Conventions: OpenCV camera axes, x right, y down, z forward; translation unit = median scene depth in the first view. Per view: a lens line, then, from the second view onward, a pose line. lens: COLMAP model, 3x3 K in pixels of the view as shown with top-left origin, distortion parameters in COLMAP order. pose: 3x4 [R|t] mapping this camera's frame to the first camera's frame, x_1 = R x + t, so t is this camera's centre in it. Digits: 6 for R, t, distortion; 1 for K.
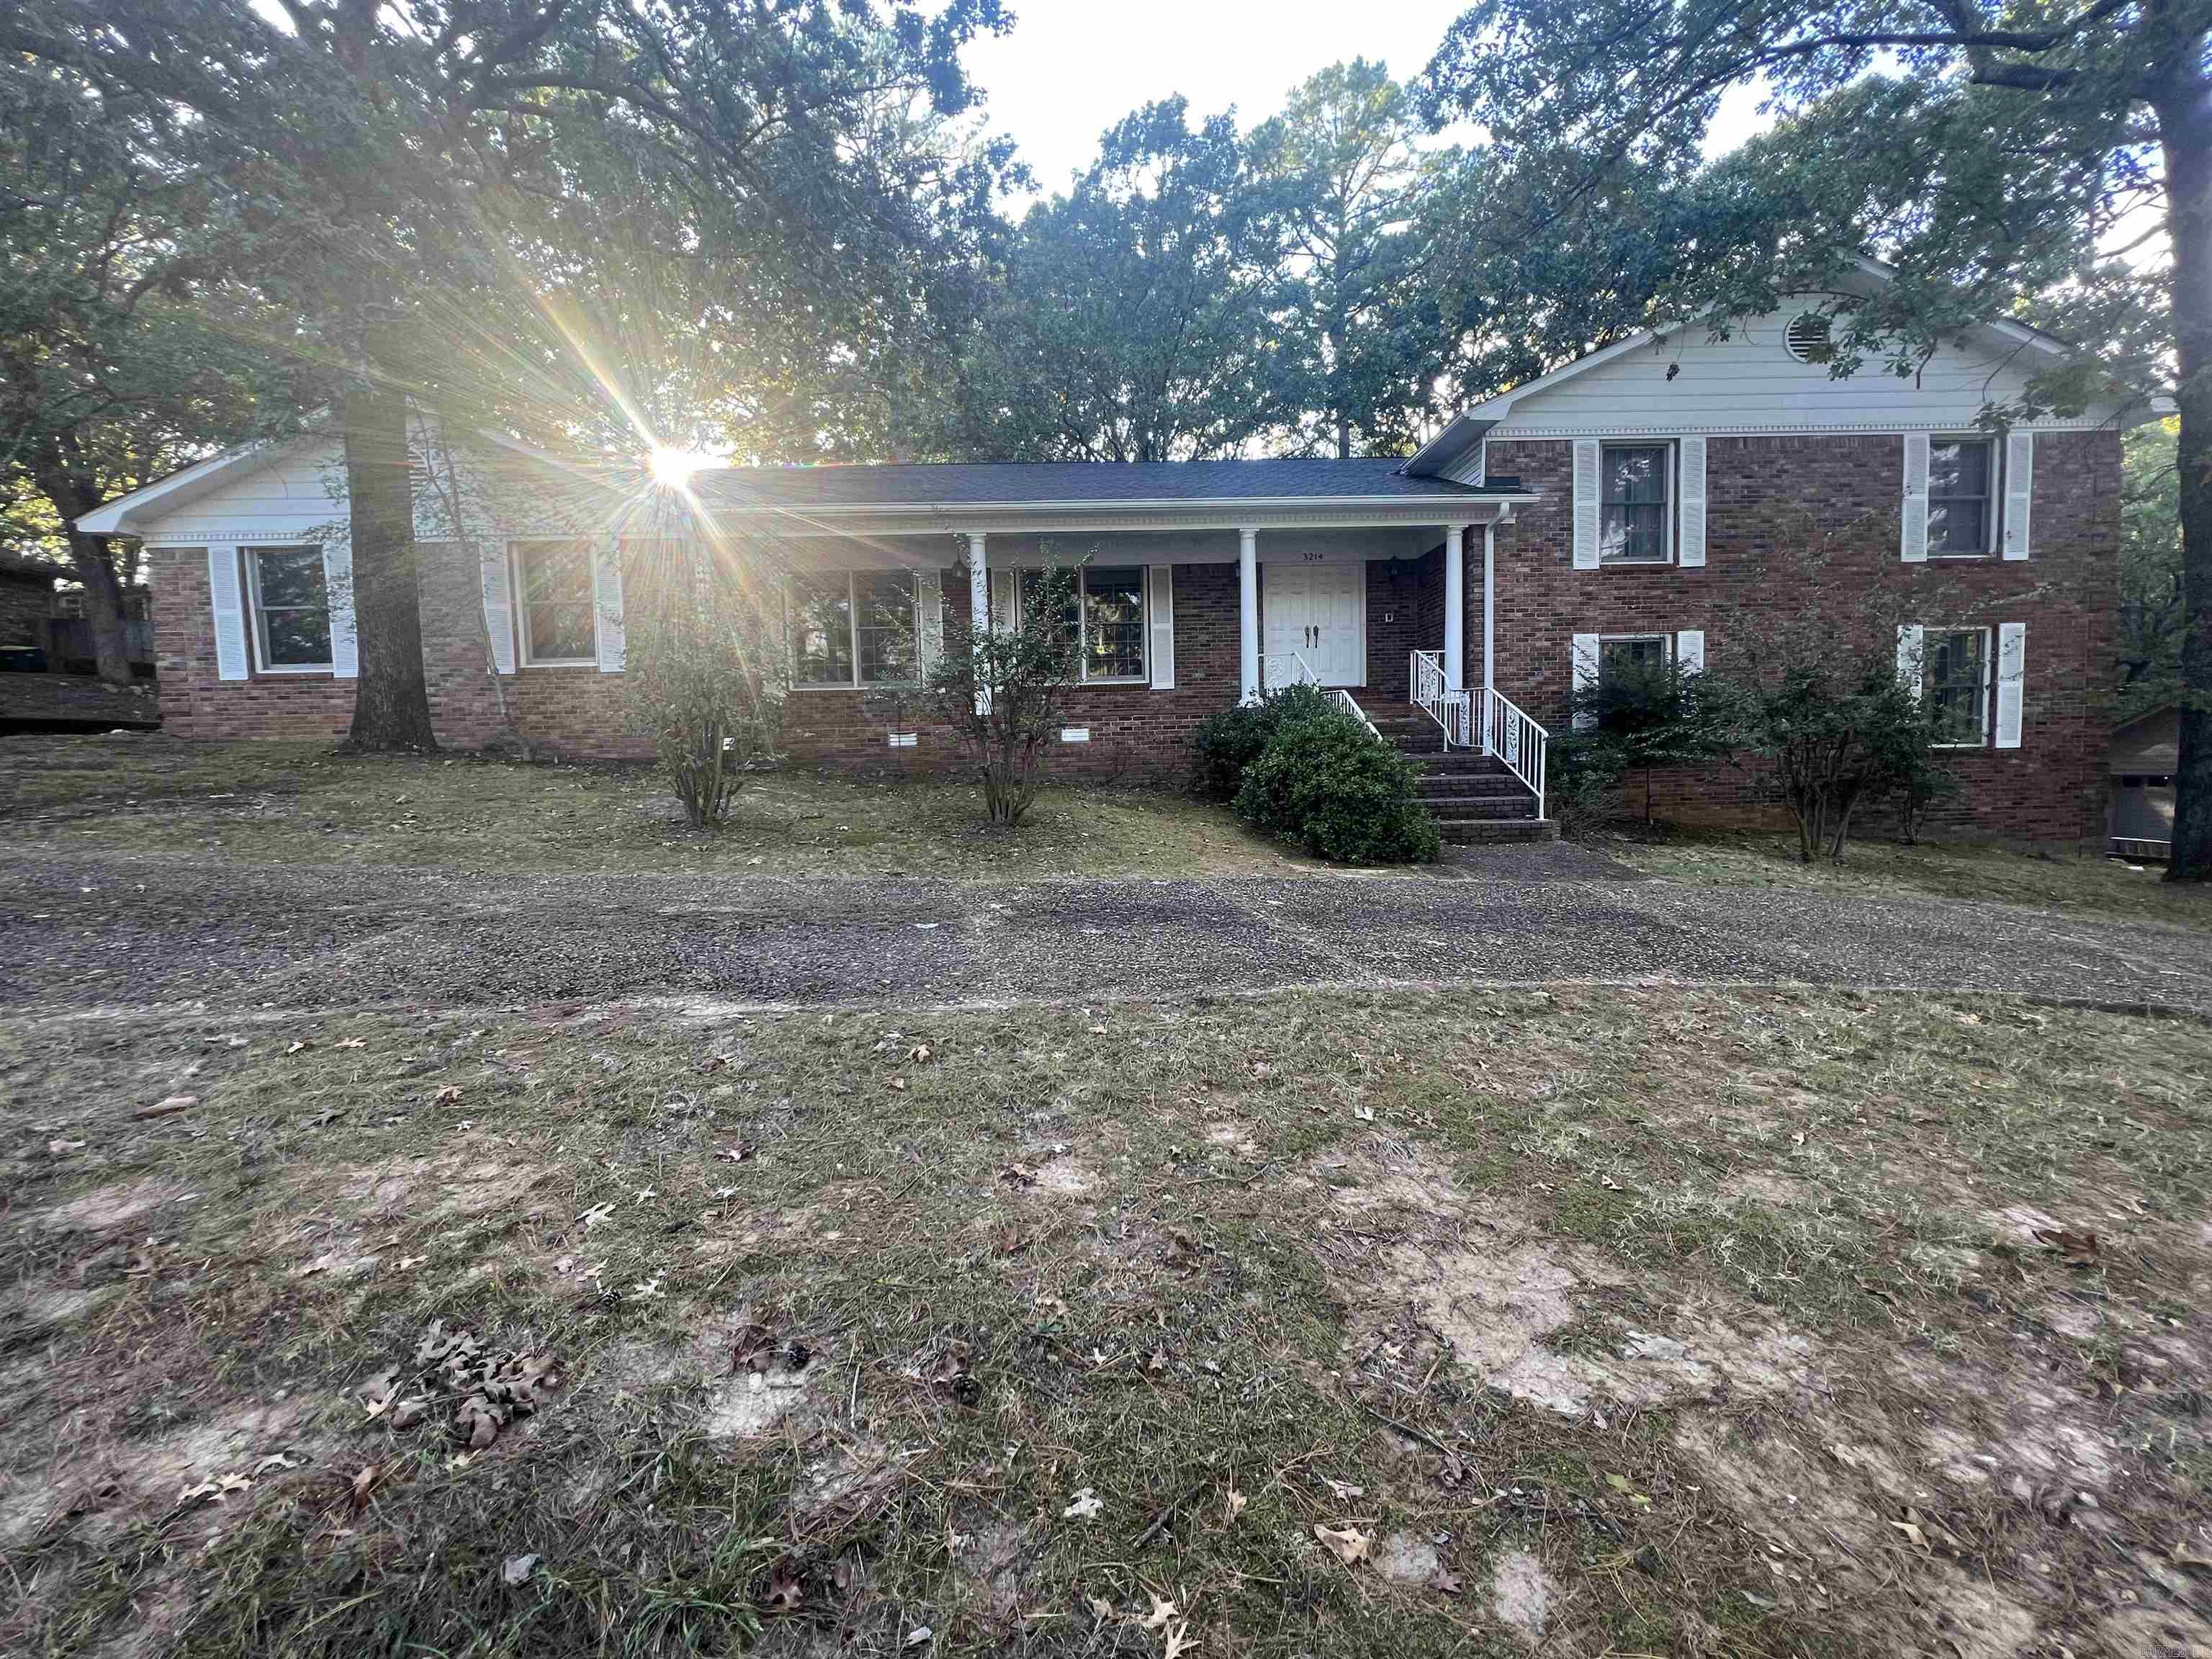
lens RADIAL K [[884.3, 0, 1098.9], [0, 884.3, 829.8], [0, 0, 1]] dist [-0.006175, 0.000893]
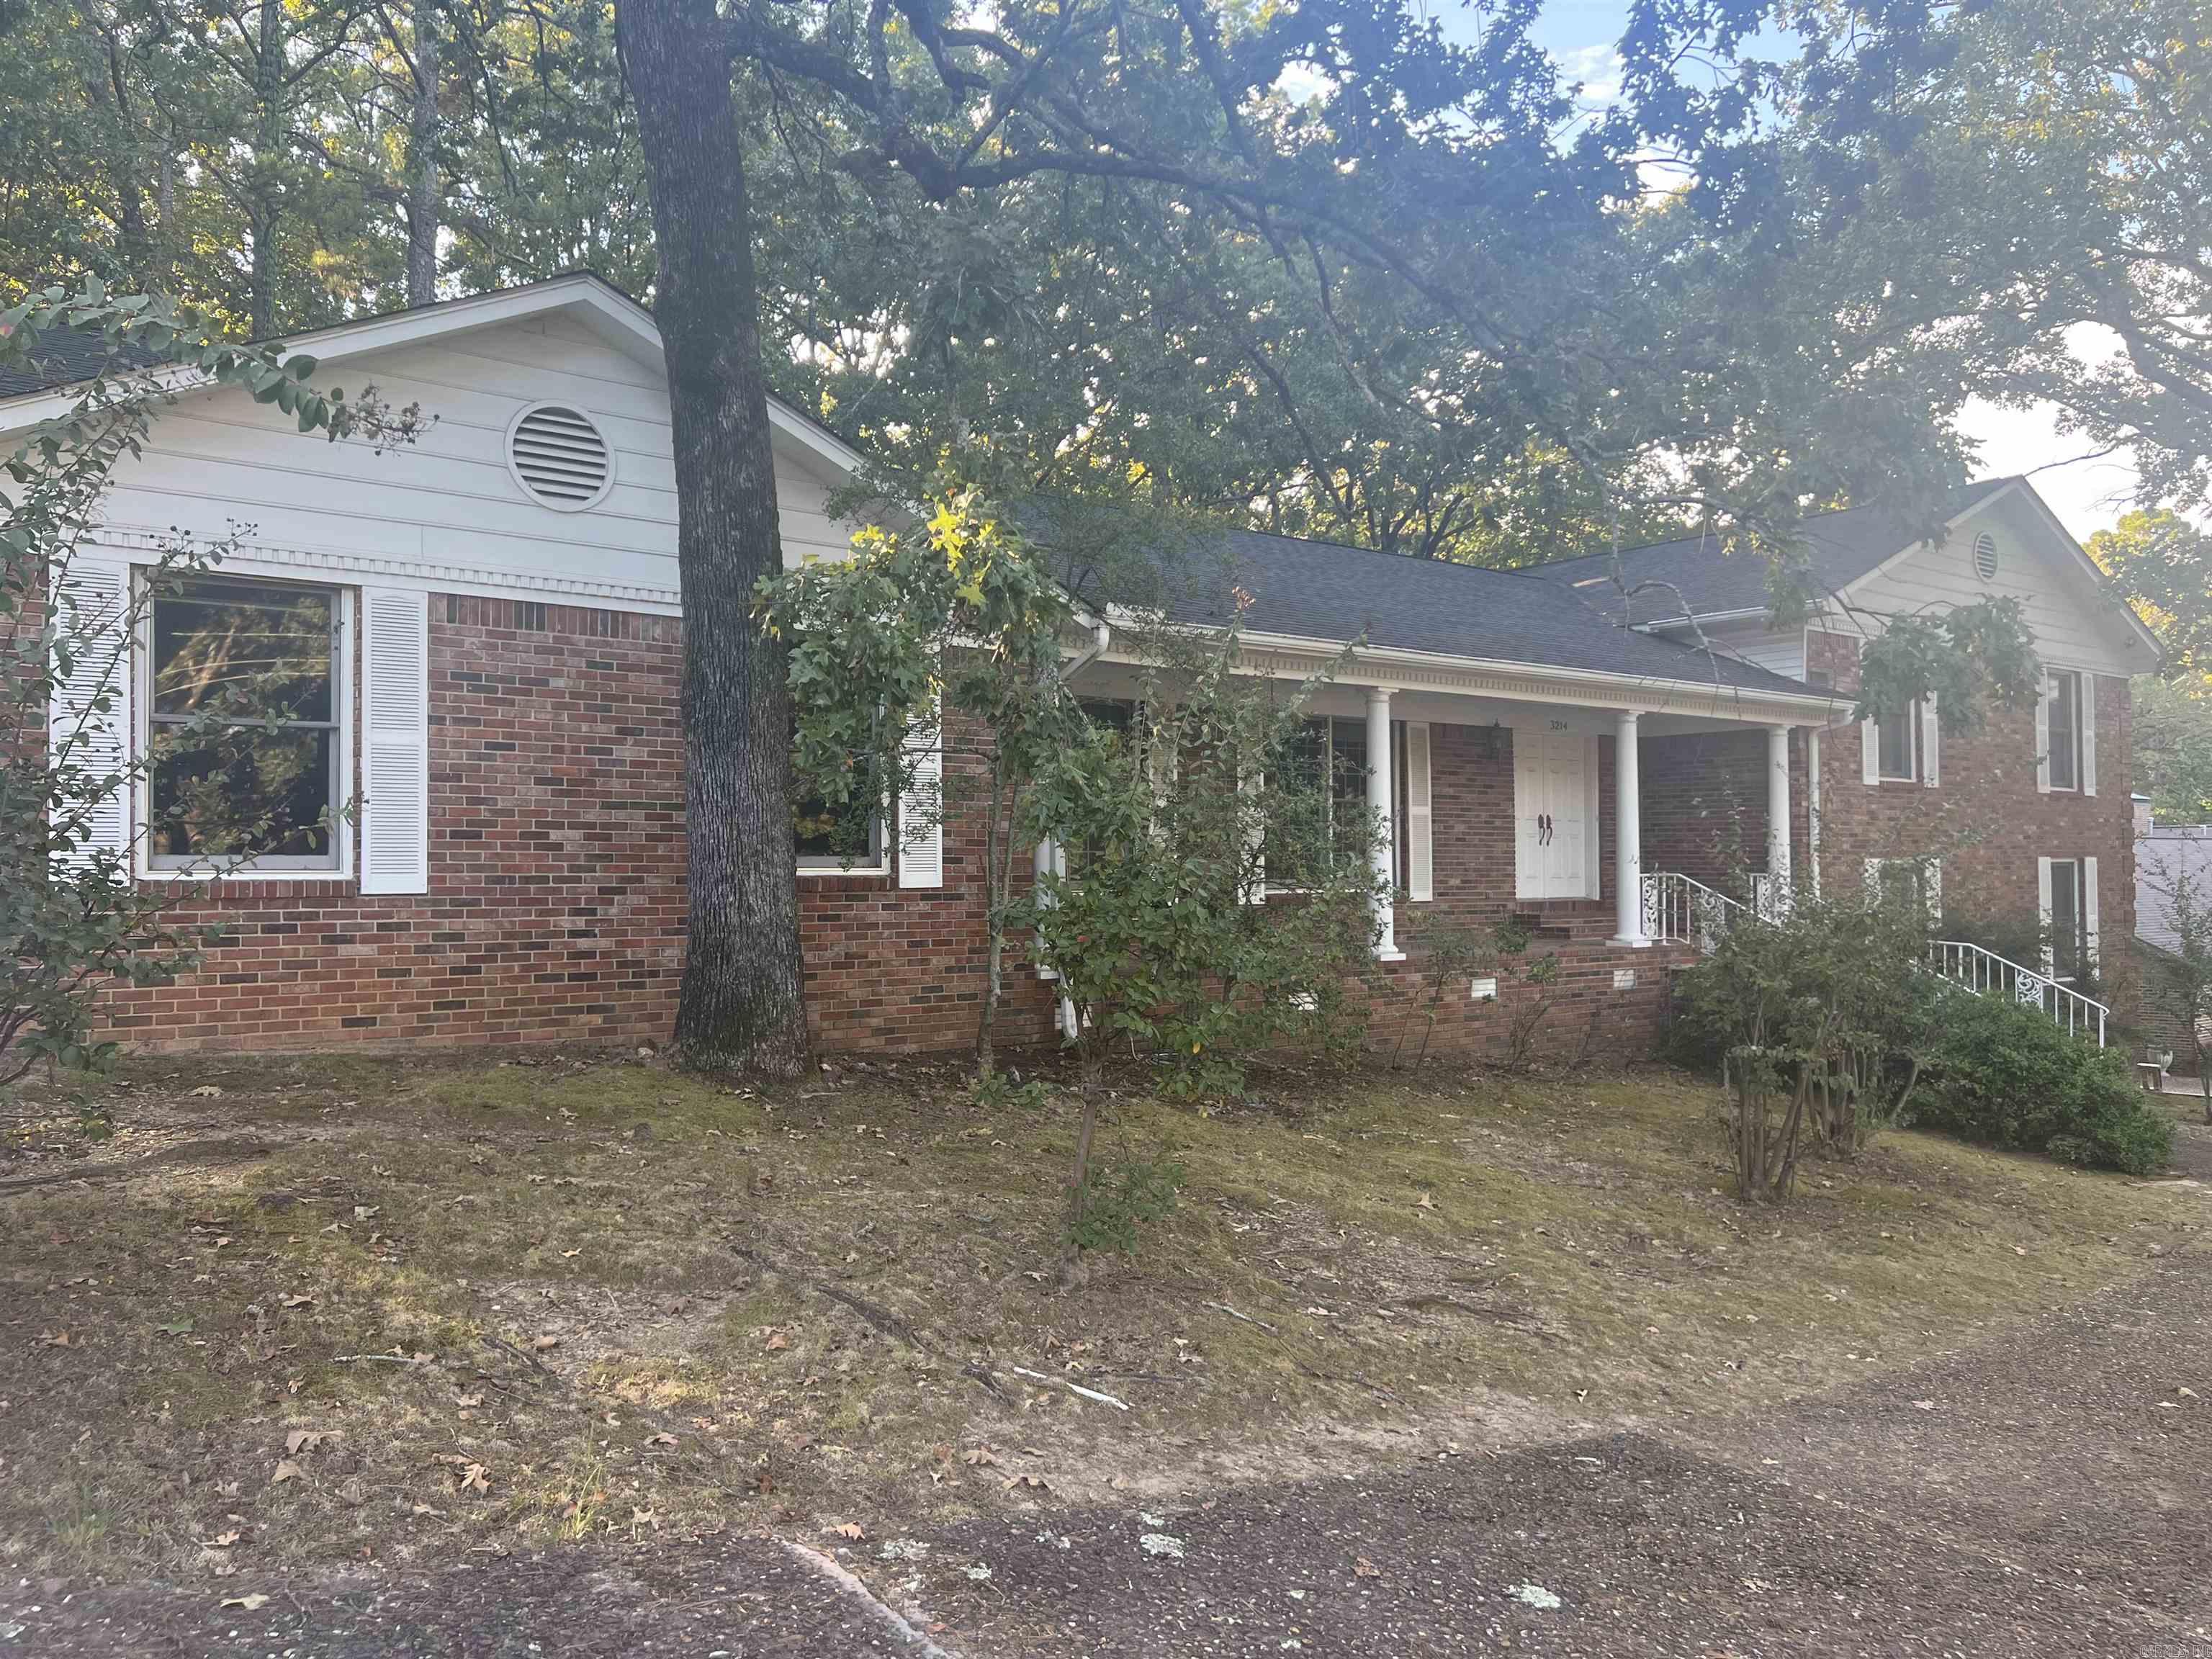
lens RADIAL K [[1648.0, 0, 1103.6], [0, 1648.0, 846.3], [0, 0, 1]] dist [0.052249, -0.062509]
pose [[0.803826, 0.030282, 0.594093, -1.027415], [0.027145, 0.995796, -0.087485, -0.113019], [-0.594244, 0.086450, 0.799625, 0.148348]]
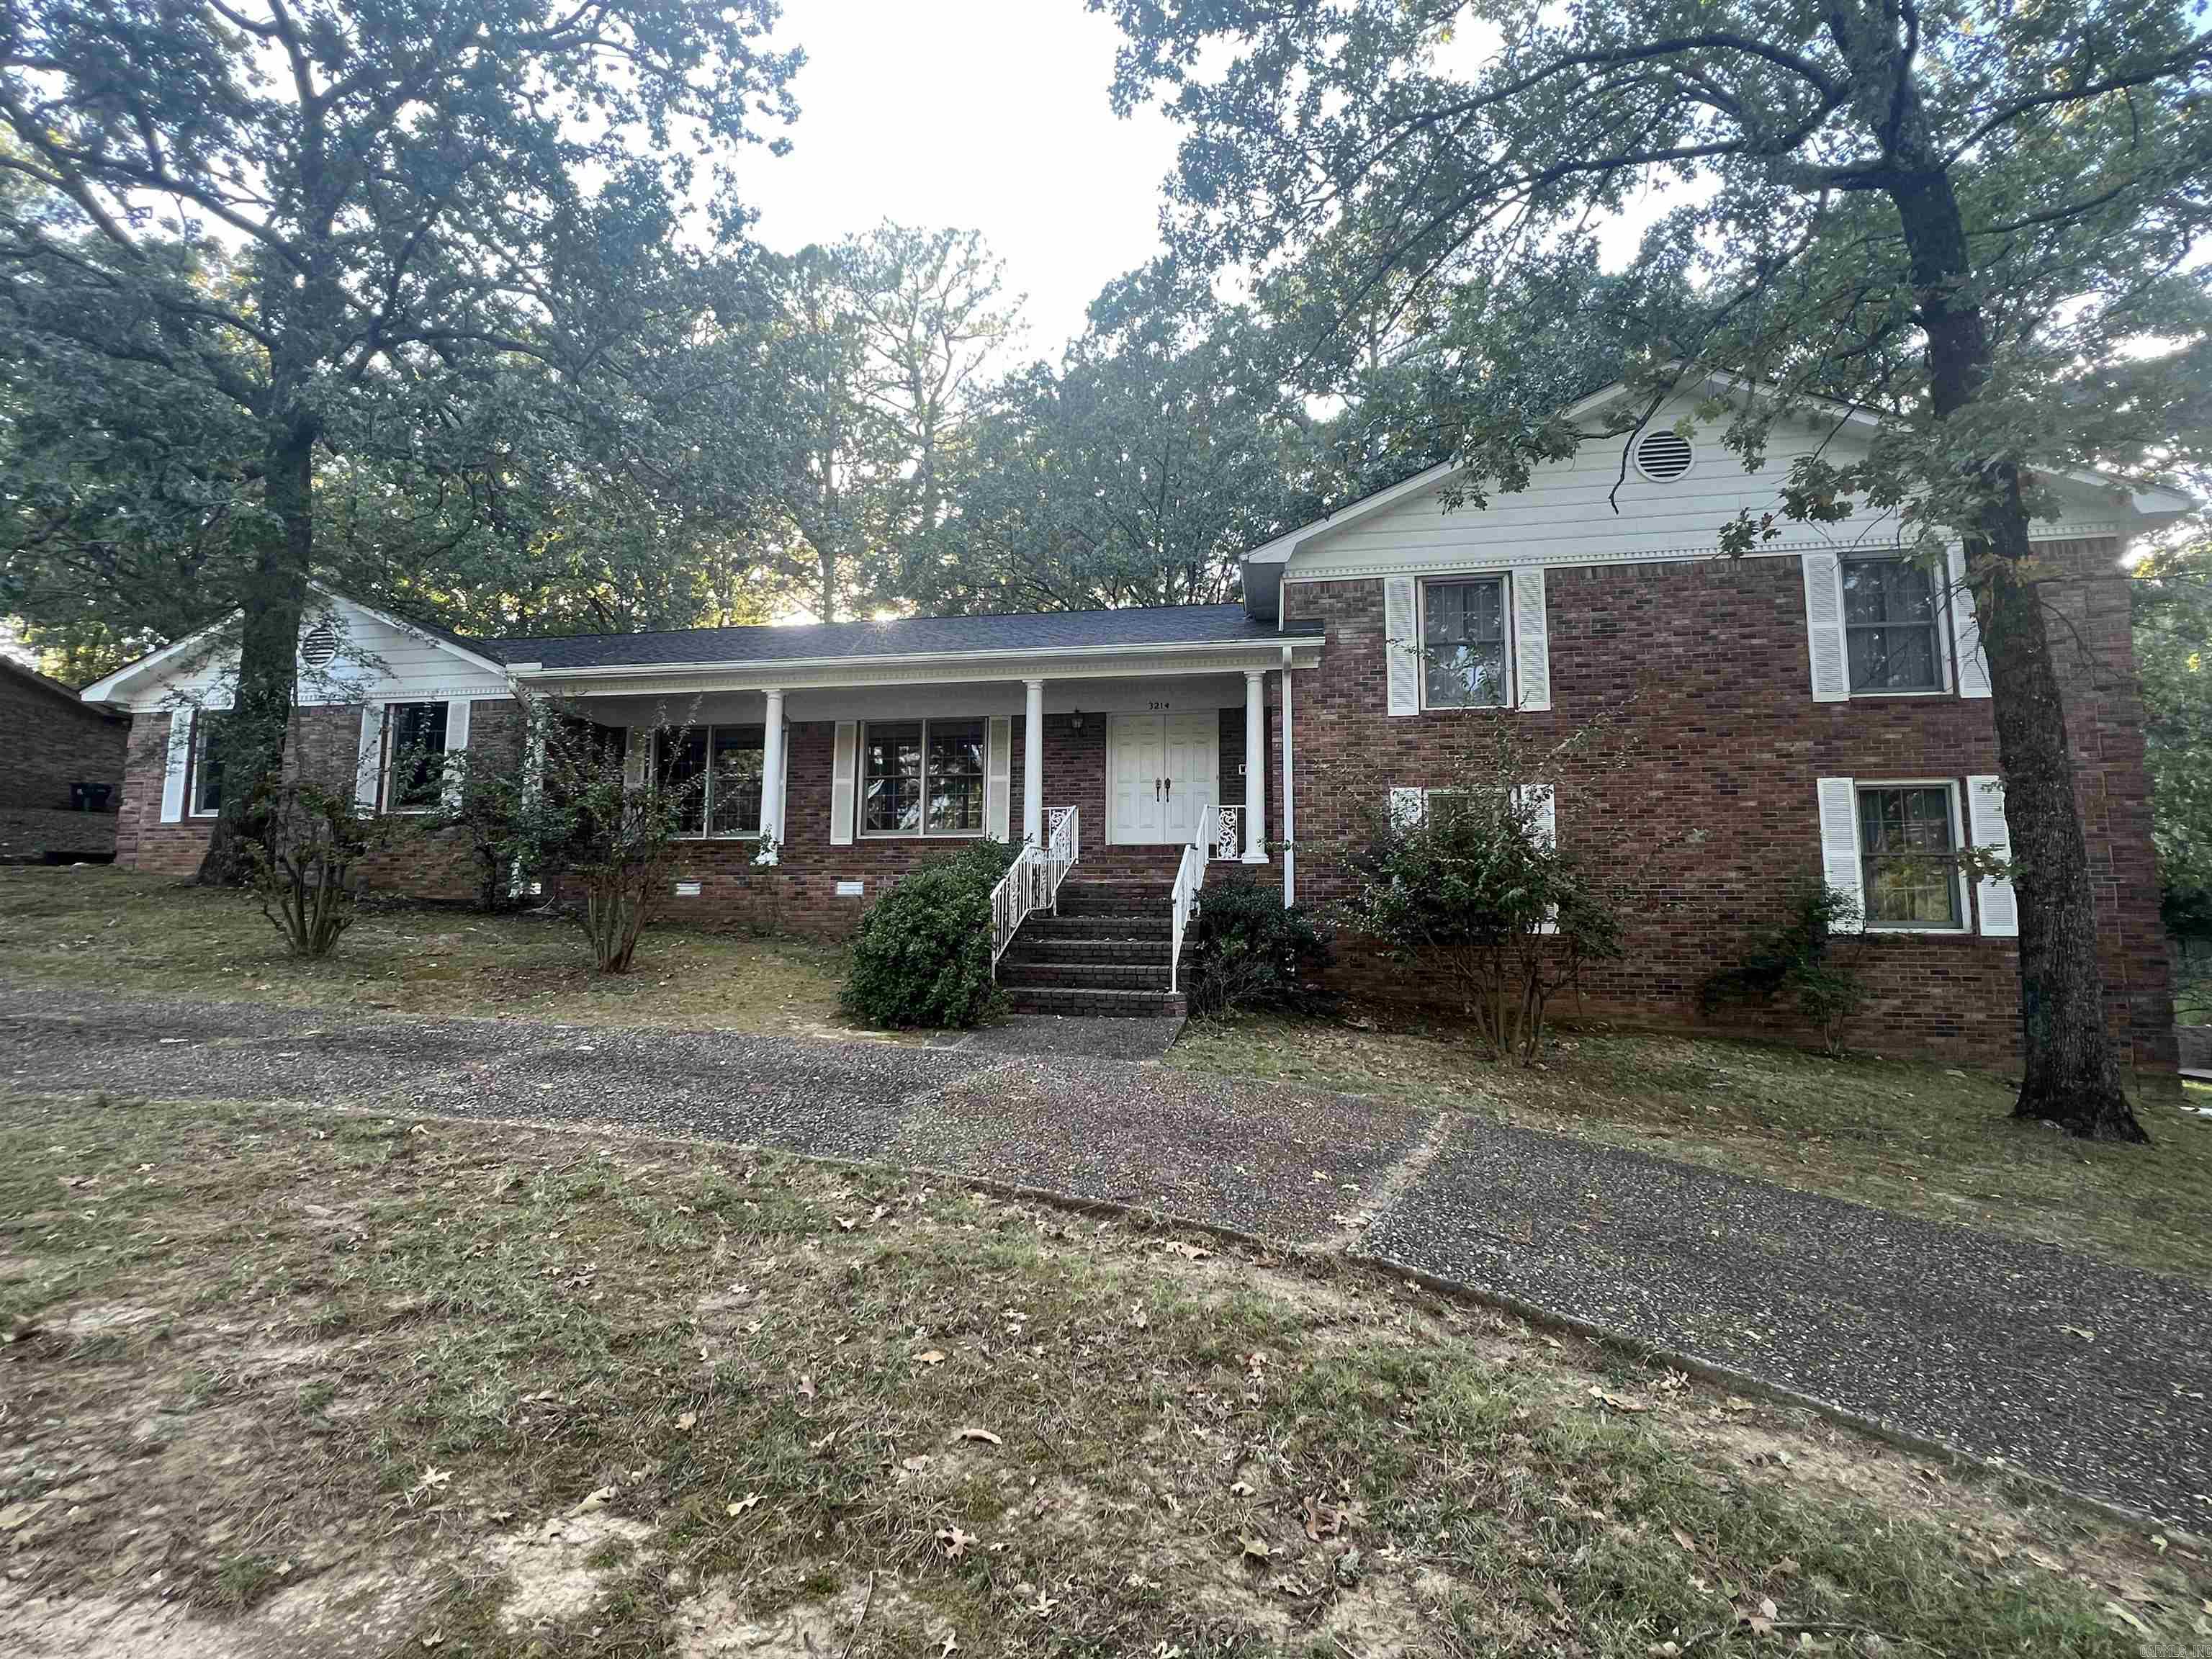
lens RADIAL K [[1004.9, 0, 1094.3], [0, 1004.9, 827.7], [0, 0, 1]] dist [-0.001673, -0.000771]
pose [[0.976762, 0.011885, -0.213997, 0.469214], [-0.049436, 0.984032, -0.170990, 0.001828], [0.208548, 0.177596, 0.961752, -0.009672]]
